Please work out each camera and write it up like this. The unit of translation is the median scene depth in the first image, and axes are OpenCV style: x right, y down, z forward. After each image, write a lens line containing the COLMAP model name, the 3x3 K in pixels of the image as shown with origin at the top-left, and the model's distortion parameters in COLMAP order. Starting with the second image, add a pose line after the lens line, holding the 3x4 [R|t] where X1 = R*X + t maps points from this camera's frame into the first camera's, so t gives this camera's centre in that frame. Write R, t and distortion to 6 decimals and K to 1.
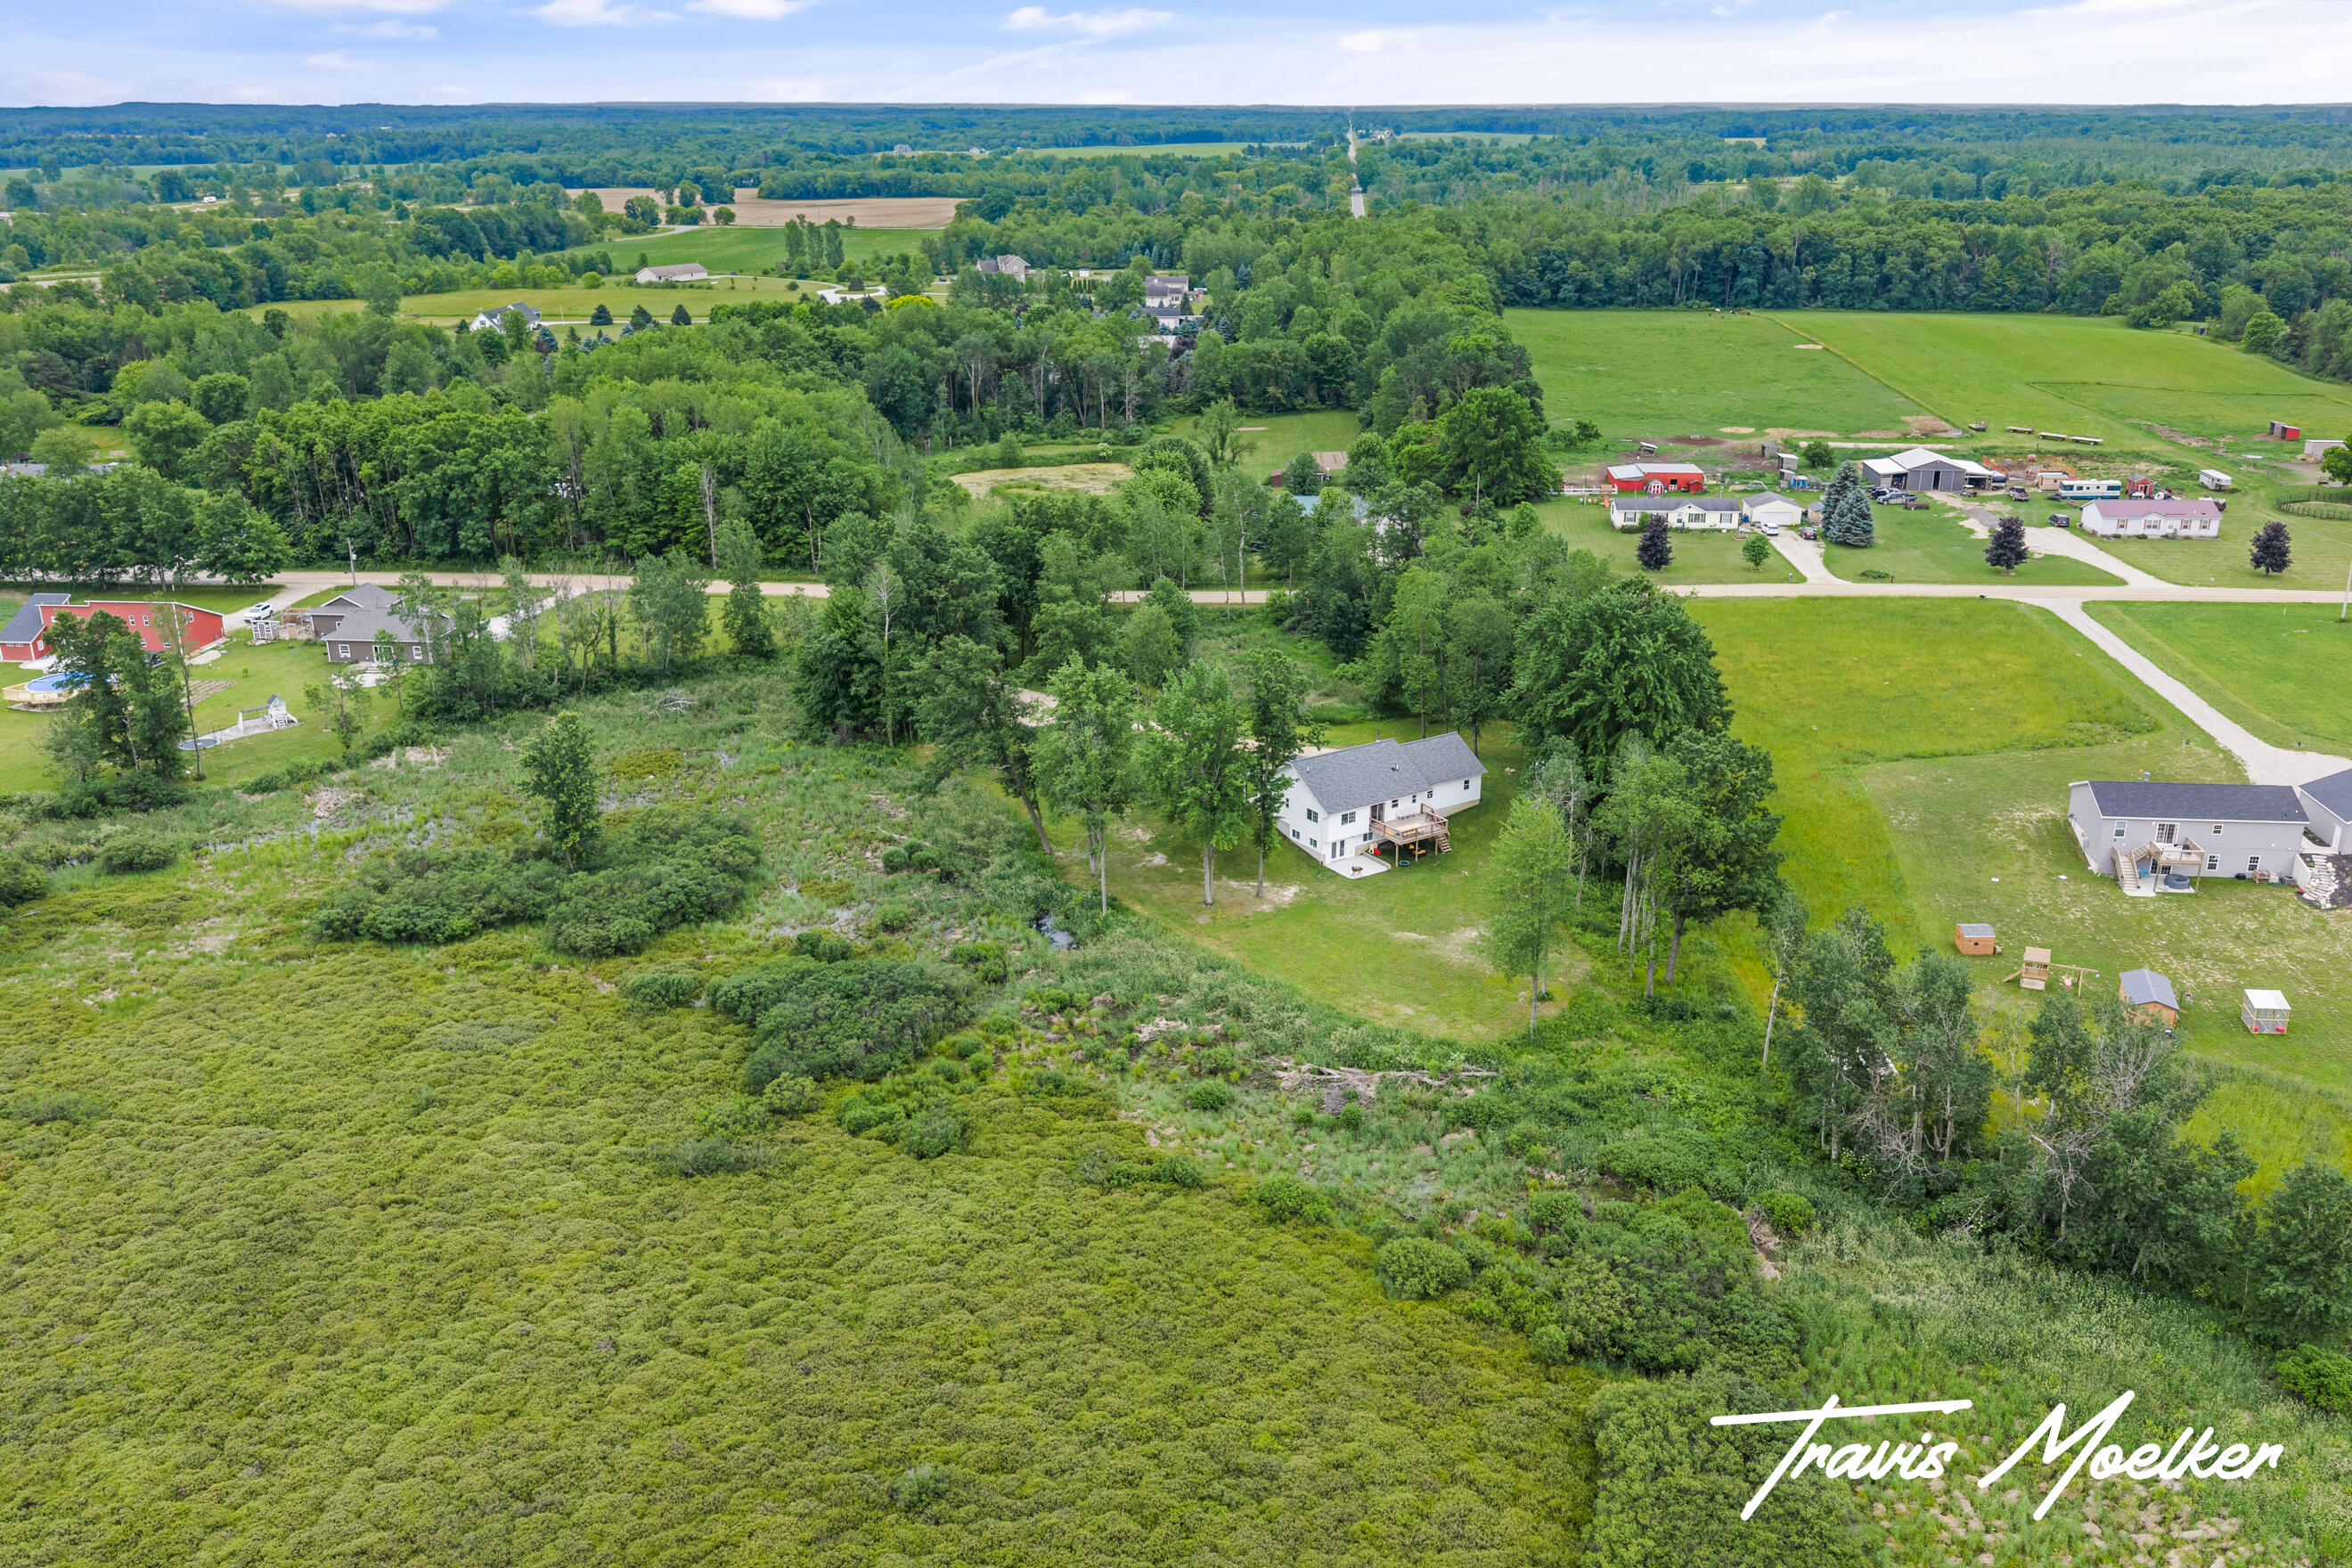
lens RADIAL K [[1947.3, 0, 1176.0], [0, 1947.3, 784.0], [0, 0, 1]] dist [-0.000347, 0.007177]
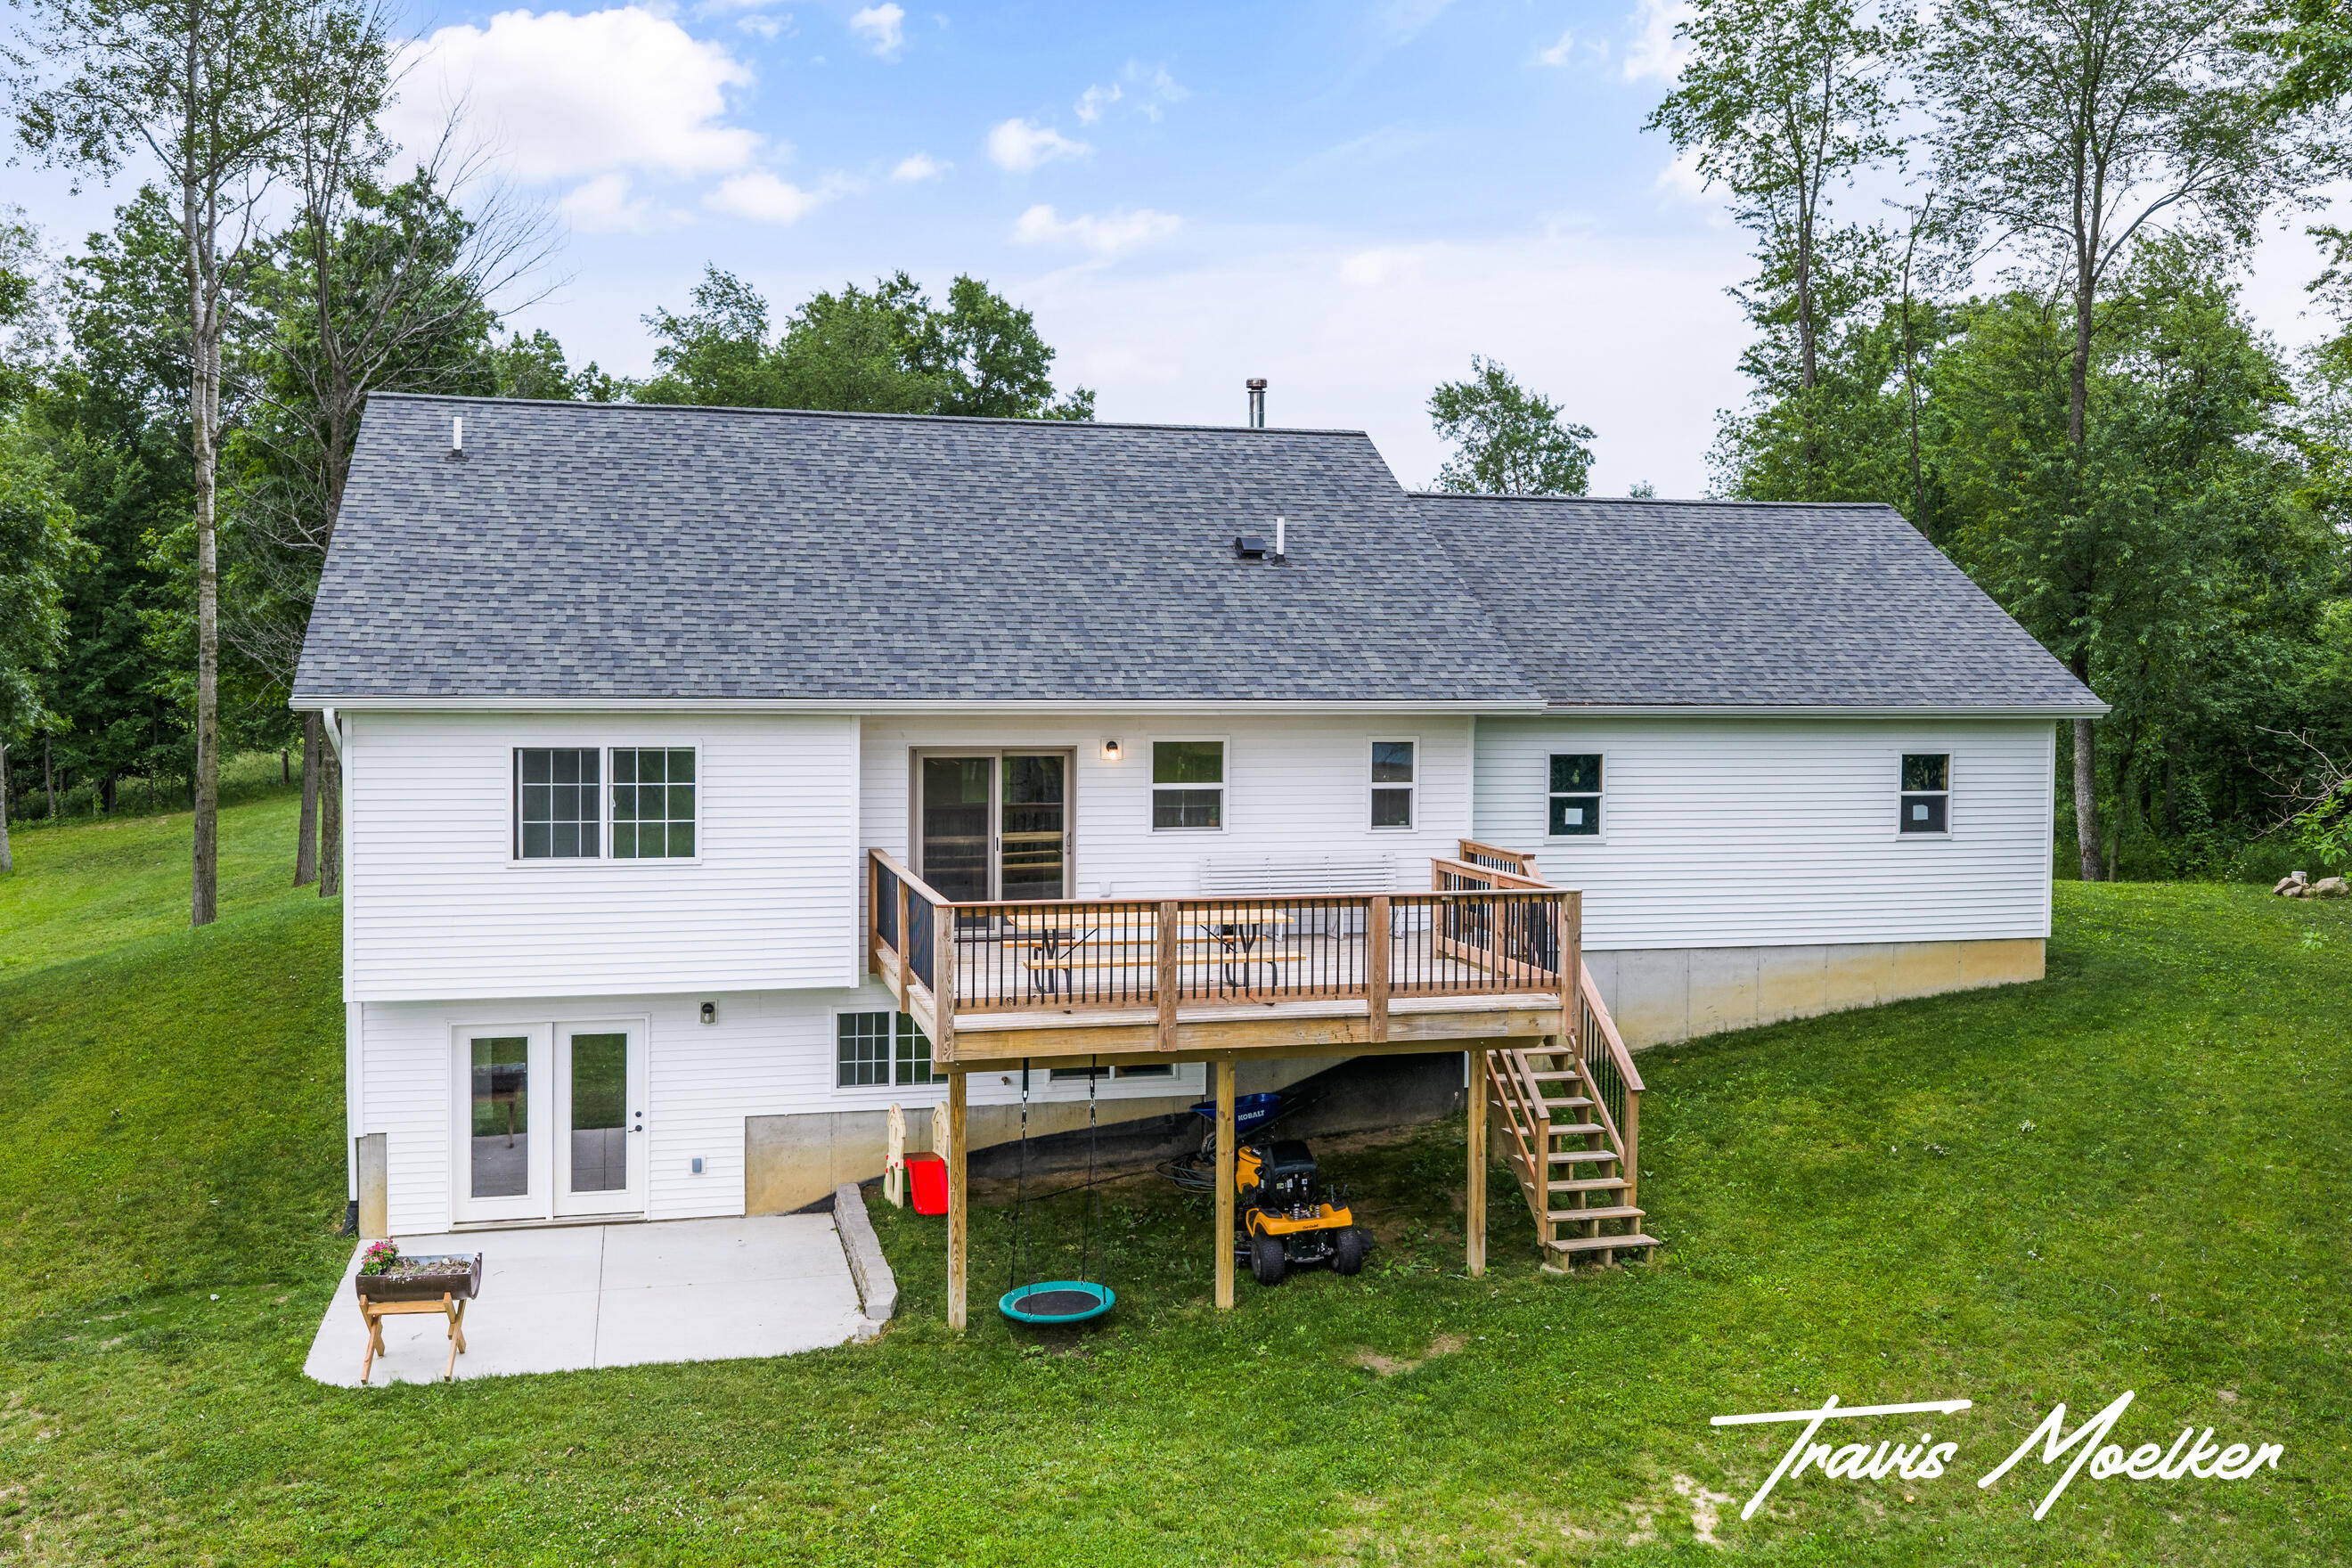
lens RADIAL K [[1993.0, 0, 1306.5], [0, 1993.0, 770.1], [0, 0, 1]] dist [0.014457, 0.007176]
pose [[0.956407, 0.033425, -0.290117, 0.154857], [-0.110974, 0.960504, -0.255180, 0.038911], [0.270129, 0.276252, 0.922342, 0.903941]]
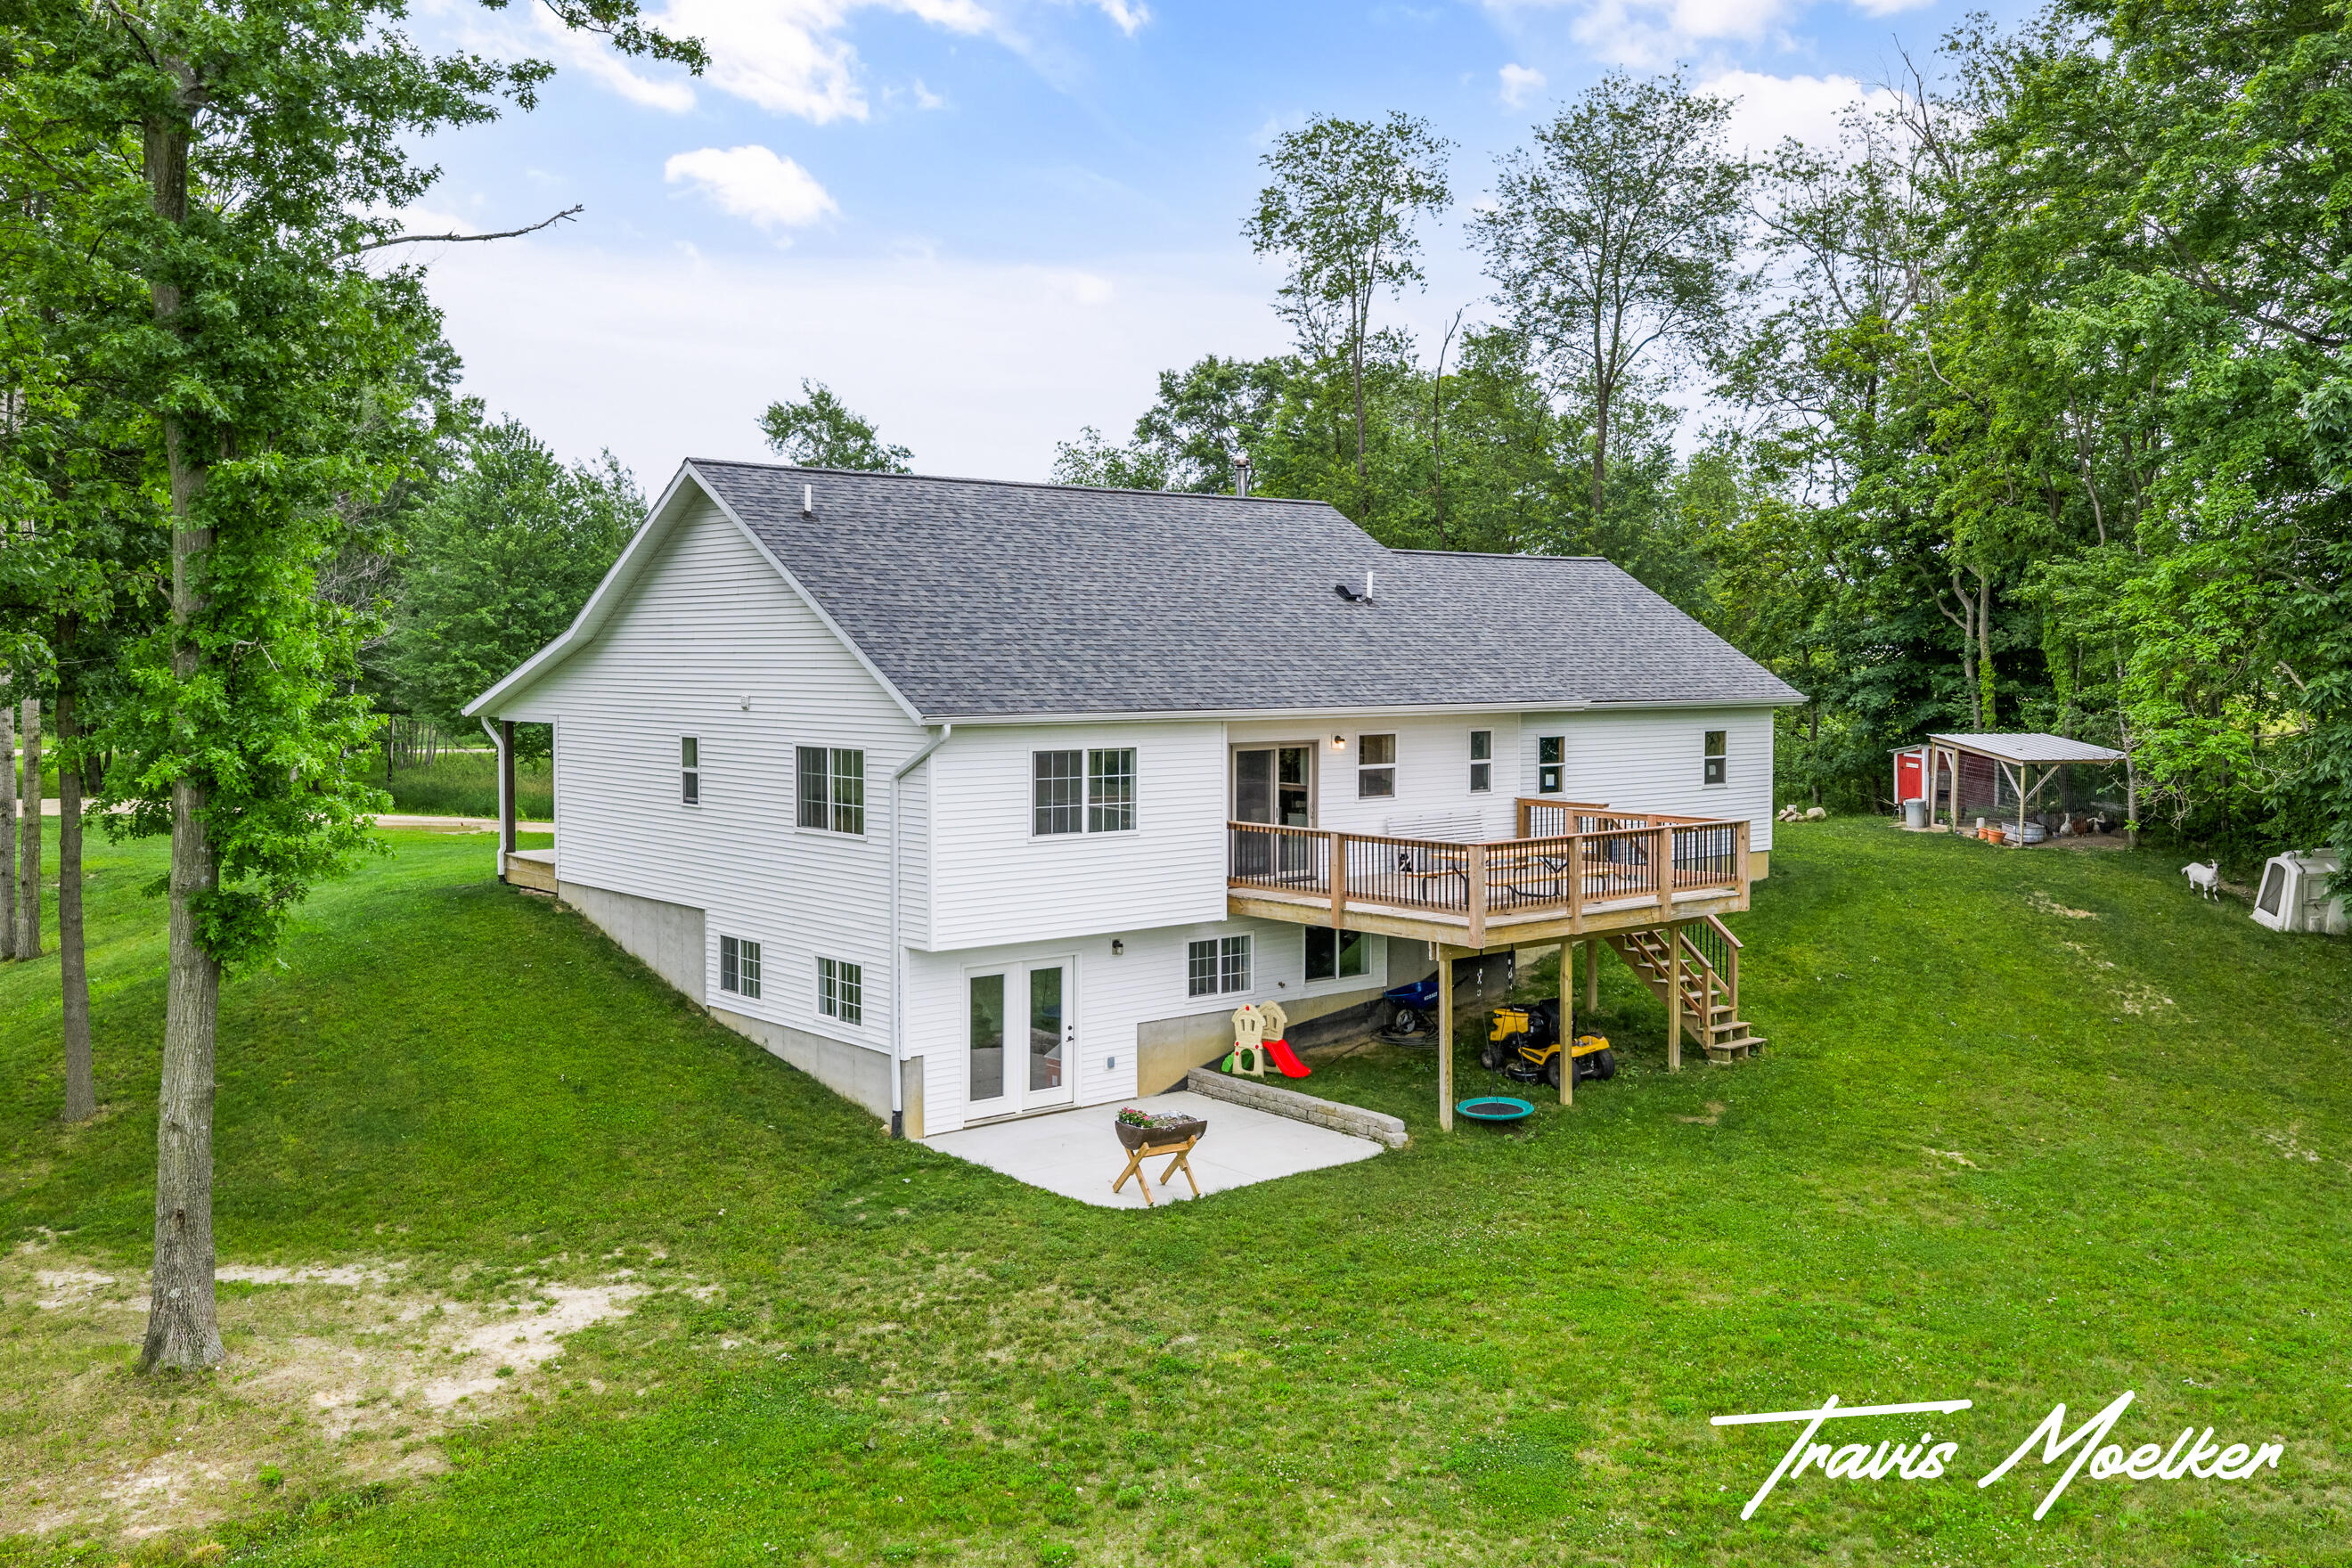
lens RADIAL K [[1947.3, 0, 1176.0], [0, 1947.3, 784.0], [0, 0, 1]] dist [-0.000347, 0.007177]
pose [[0.990824, 0.000141, 0.135155, 0.075575], [0.035203, 0.965215, -0.259077, 0.053133], [-0.130490, 0.261457, 0.956354, 0.859313]]
